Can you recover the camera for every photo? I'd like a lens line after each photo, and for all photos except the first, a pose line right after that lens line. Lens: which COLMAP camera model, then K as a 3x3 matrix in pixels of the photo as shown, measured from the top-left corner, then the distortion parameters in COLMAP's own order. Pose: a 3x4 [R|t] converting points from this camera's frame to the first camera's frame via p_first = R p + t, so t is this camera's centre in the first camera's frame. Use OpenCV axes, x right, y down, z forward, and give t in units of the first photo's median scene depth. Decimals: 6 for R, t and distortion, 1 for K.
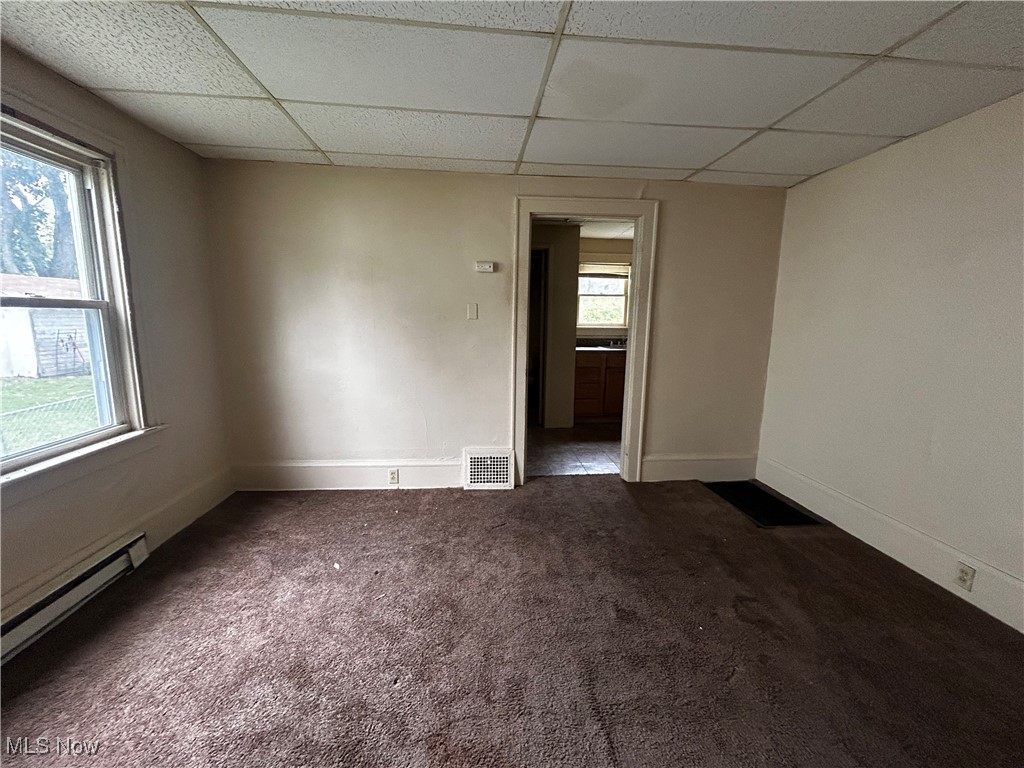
lens RADIAL K [[412.6, 0, 512.0], [0, 412.6, 384.0], [0, 0, 1]] dist [0.000672, 0.000072]
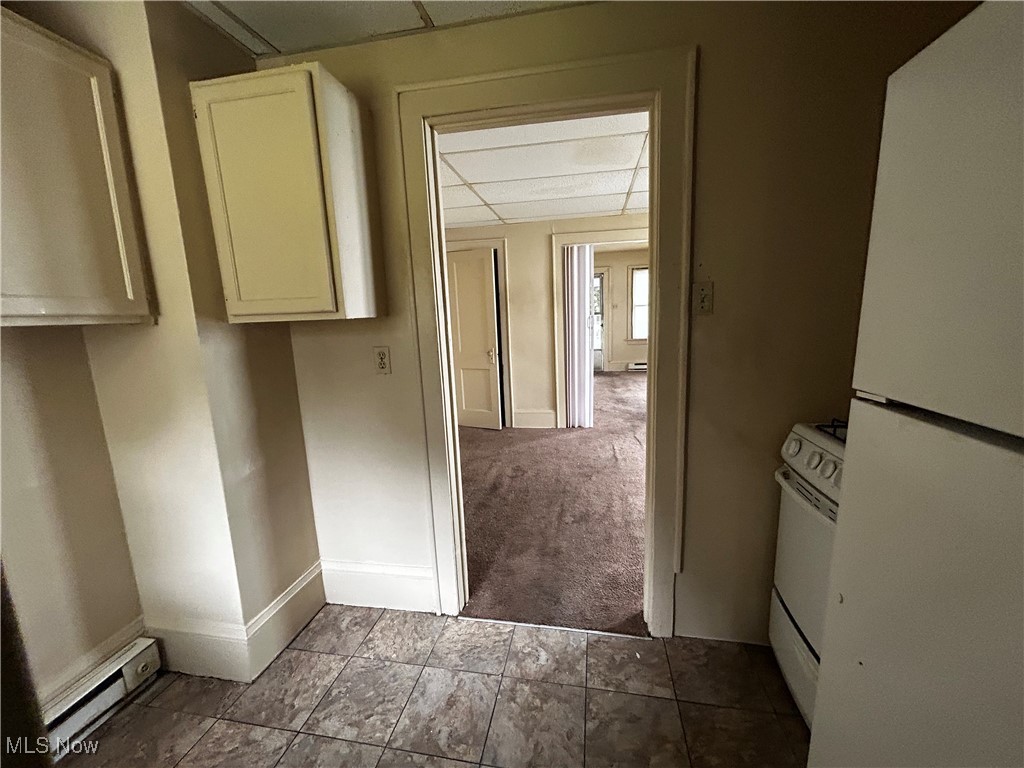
lens RADIAL K [[412.6, 0, 512.0], [0, 412.6, 384.0], [0, 0, 1]] dist [0.000672, 0.000072]
pose [[-0.963984, -0.021551, 0.265086, 0.064790], [0.068746, 0.942649, 0.326628, -0.245463], [-0.256922, 0.333088, -0.907217, 1.439140]]
